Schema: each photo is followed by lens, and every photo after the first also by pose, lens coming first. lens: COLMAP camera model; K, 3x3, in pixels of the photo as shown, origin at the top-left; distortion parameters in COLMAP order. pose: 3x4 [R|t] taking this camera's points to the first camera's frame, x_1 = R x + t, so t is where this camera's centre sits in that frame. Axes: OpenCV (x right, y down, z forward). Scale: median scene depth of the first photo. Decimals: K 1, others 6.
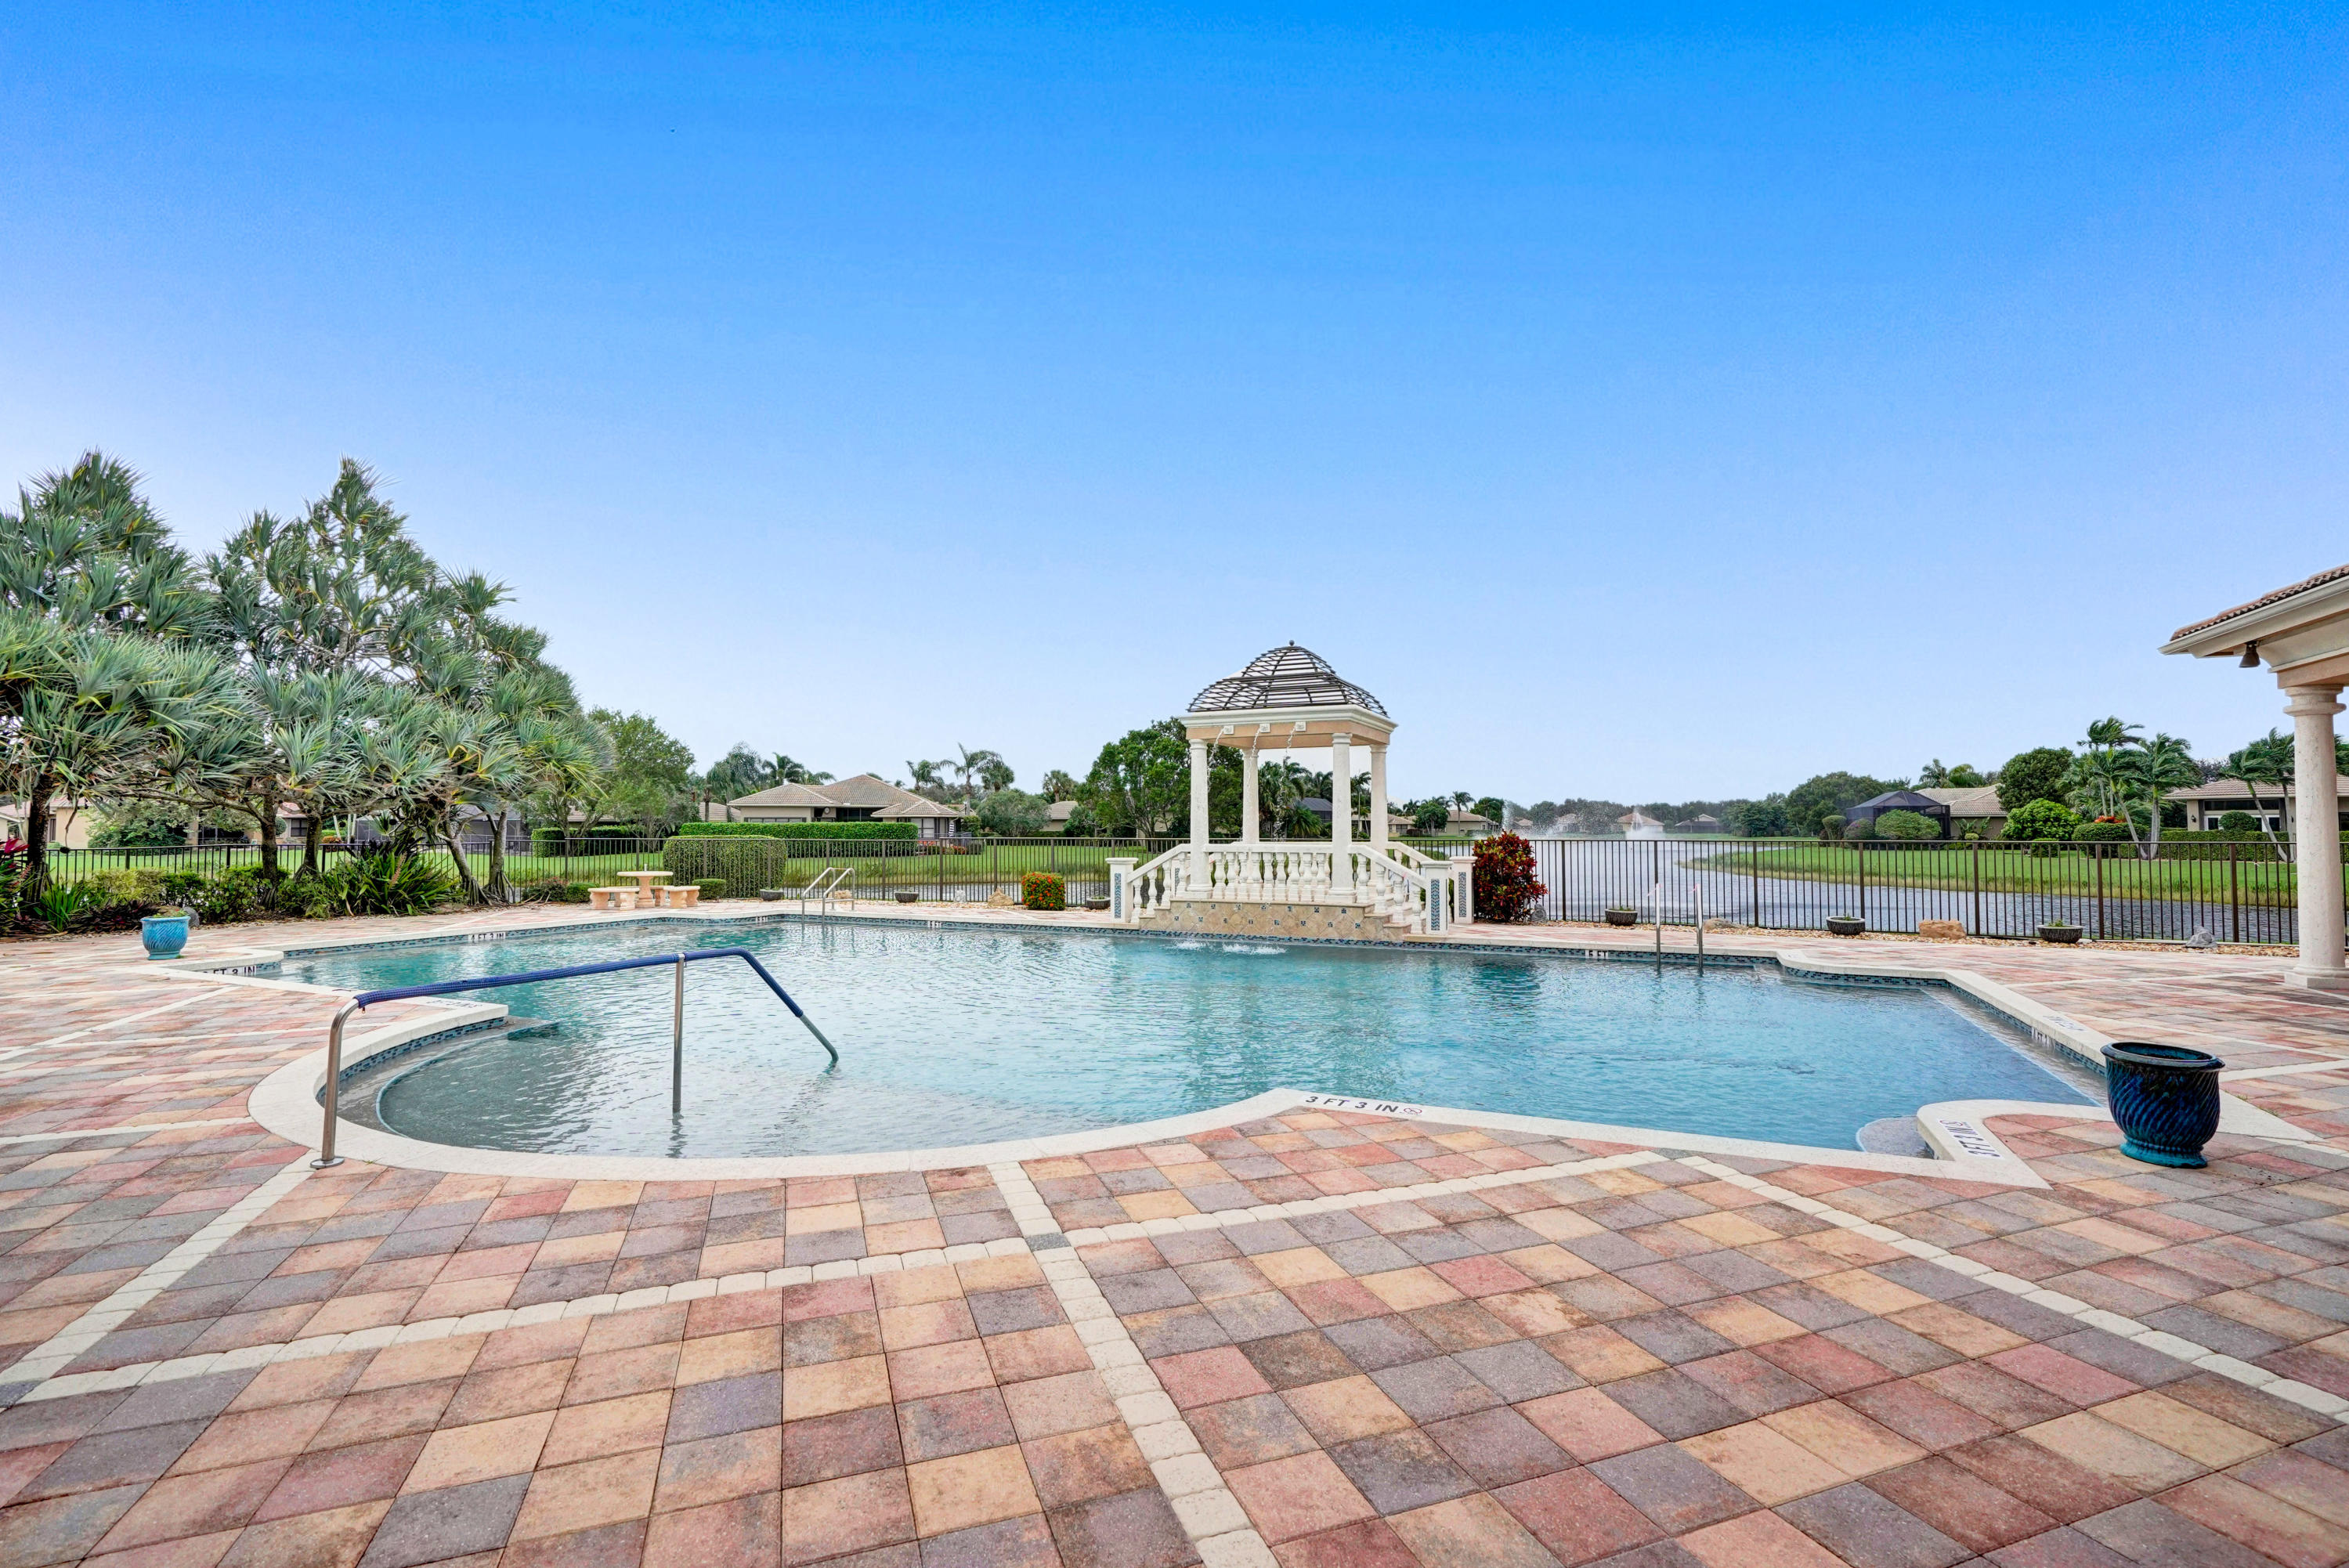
lens RADIAL K [[1082.3, 0, 1174.5], [0, 1082.3, 784.0], [0, 0, 1]] dist [-0.003105, 0.000004]
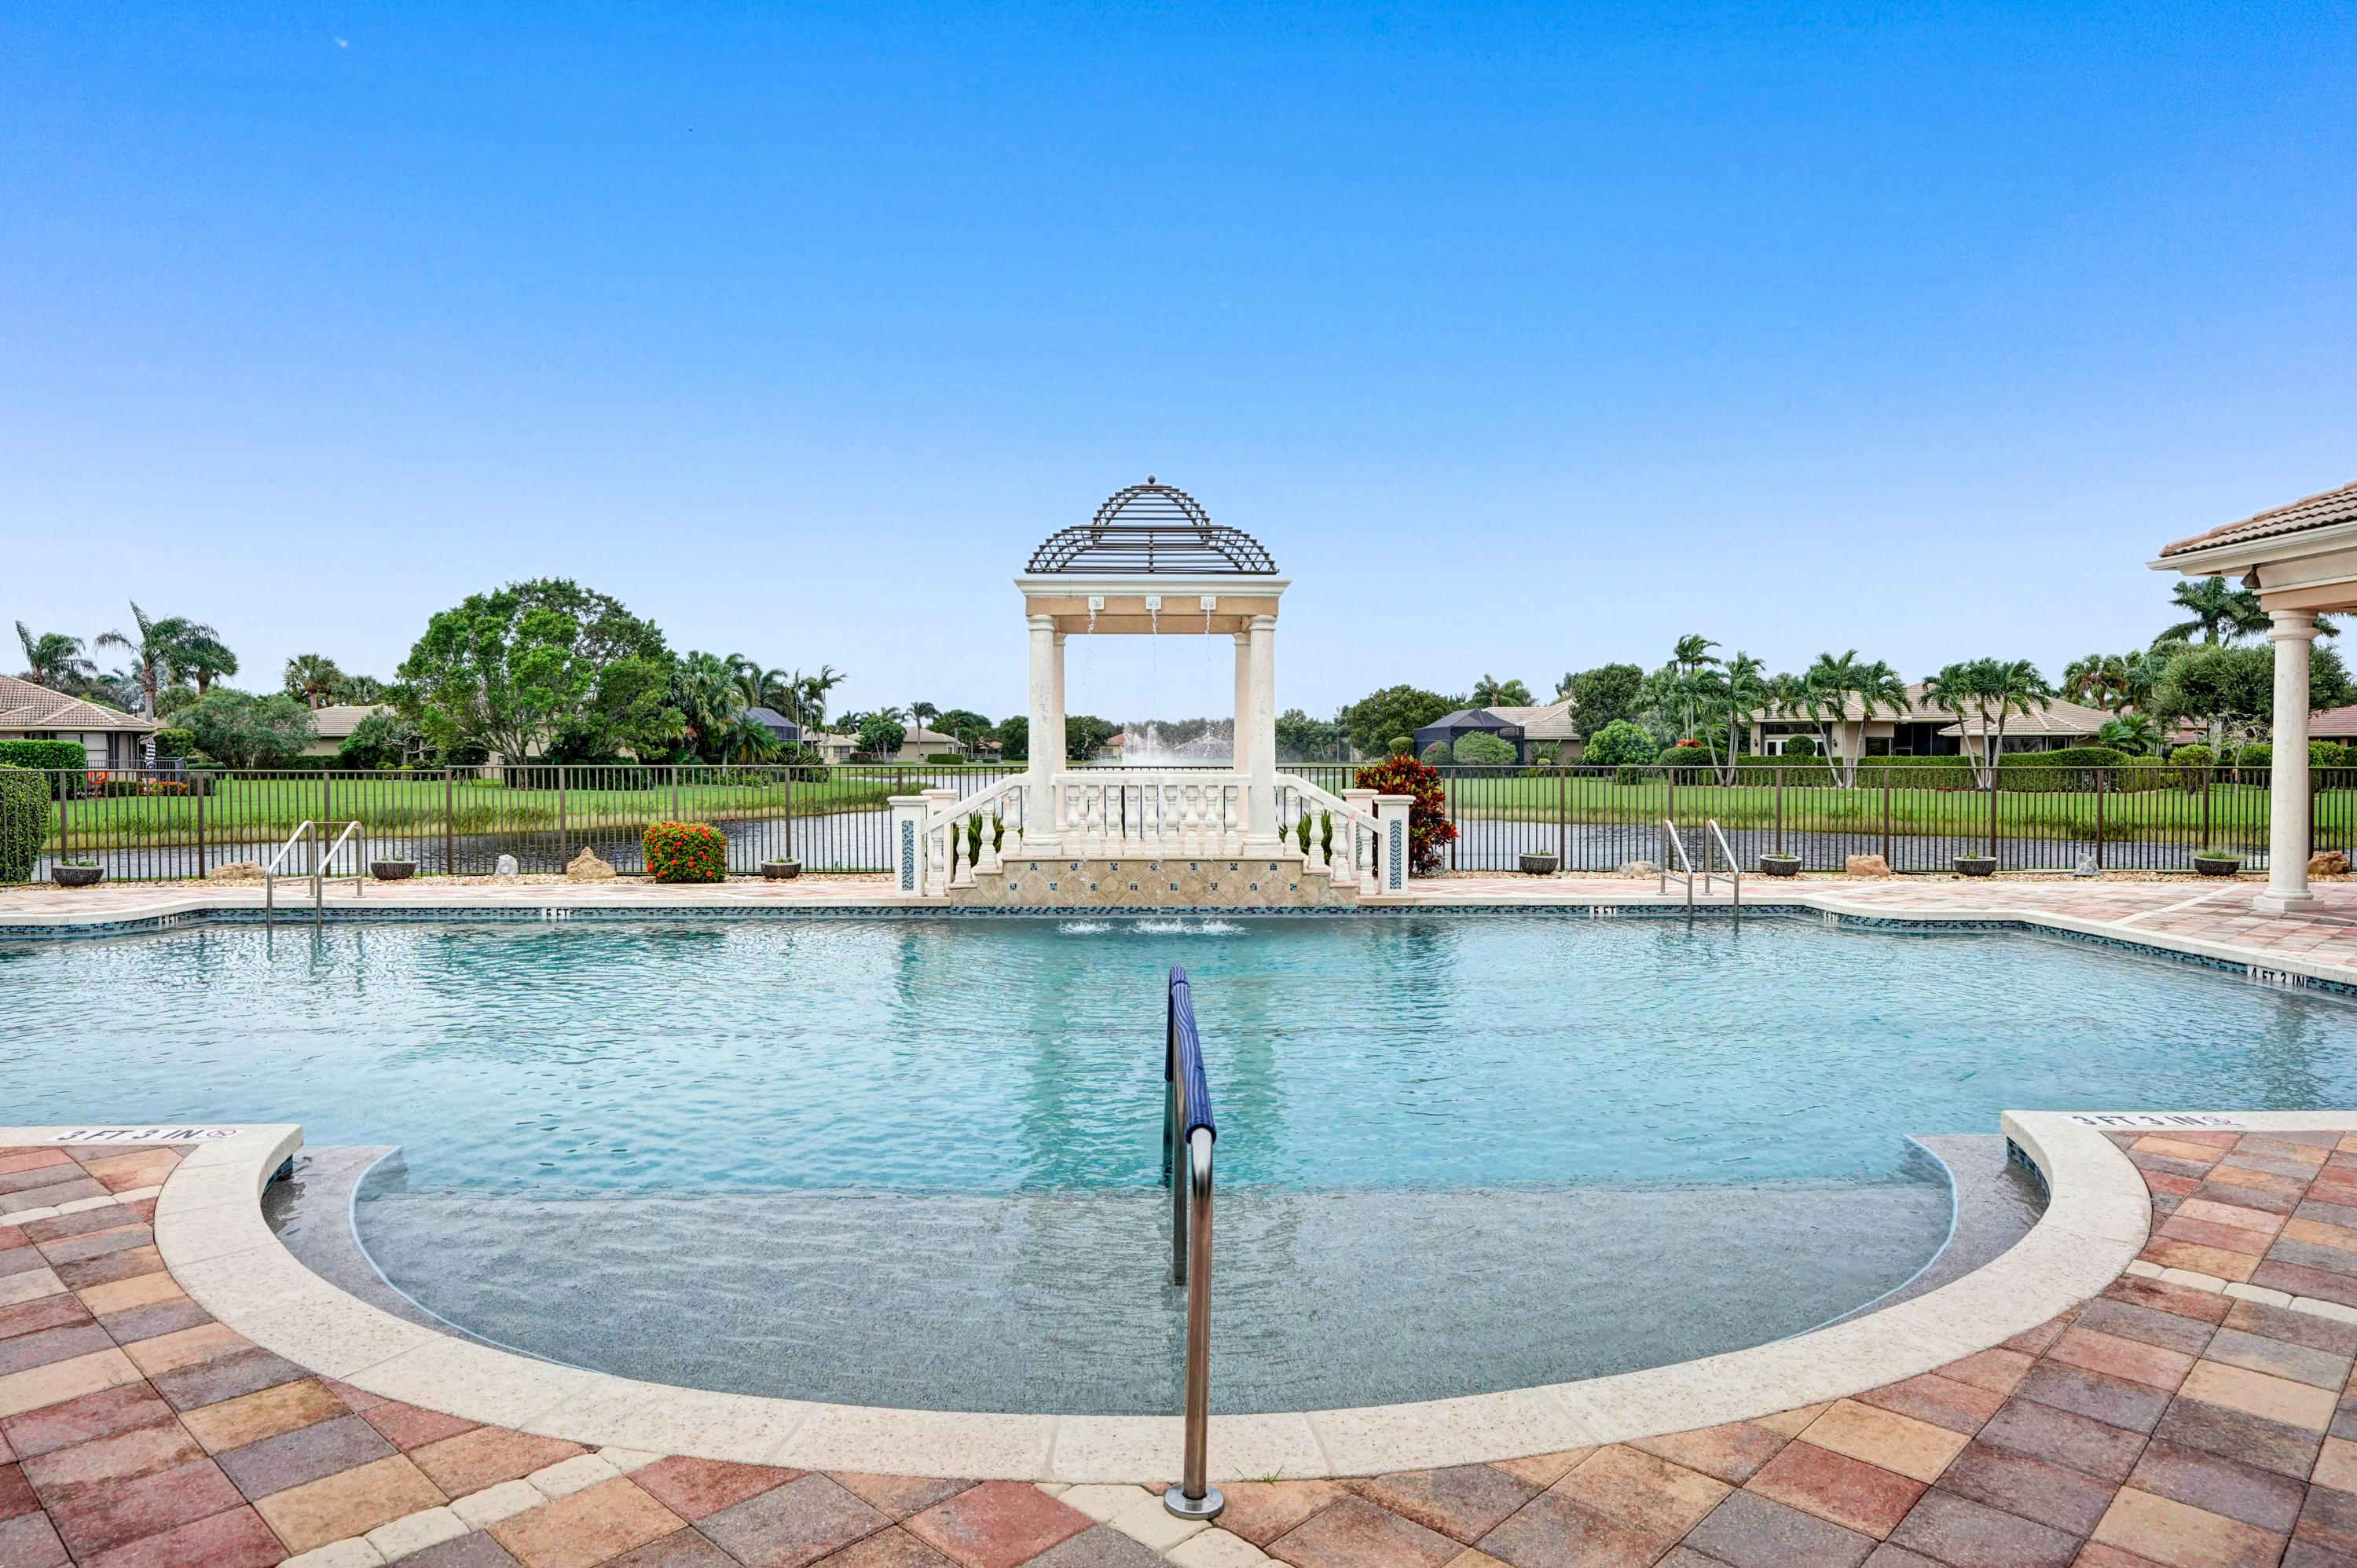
lens RADIAL K [[1483.3, 0, 1178.5], [0, 1483.3, 856.6], [0, 0, 1]] dist [-0.010778, -0.003271]
pose [[0.893508, -0.030160, 0.448032, -0.098402], [-0.020006, 0.994077, 0.106817, 0.001869], [-0.448600, -0.104405, 0.887613, 0.045245]]
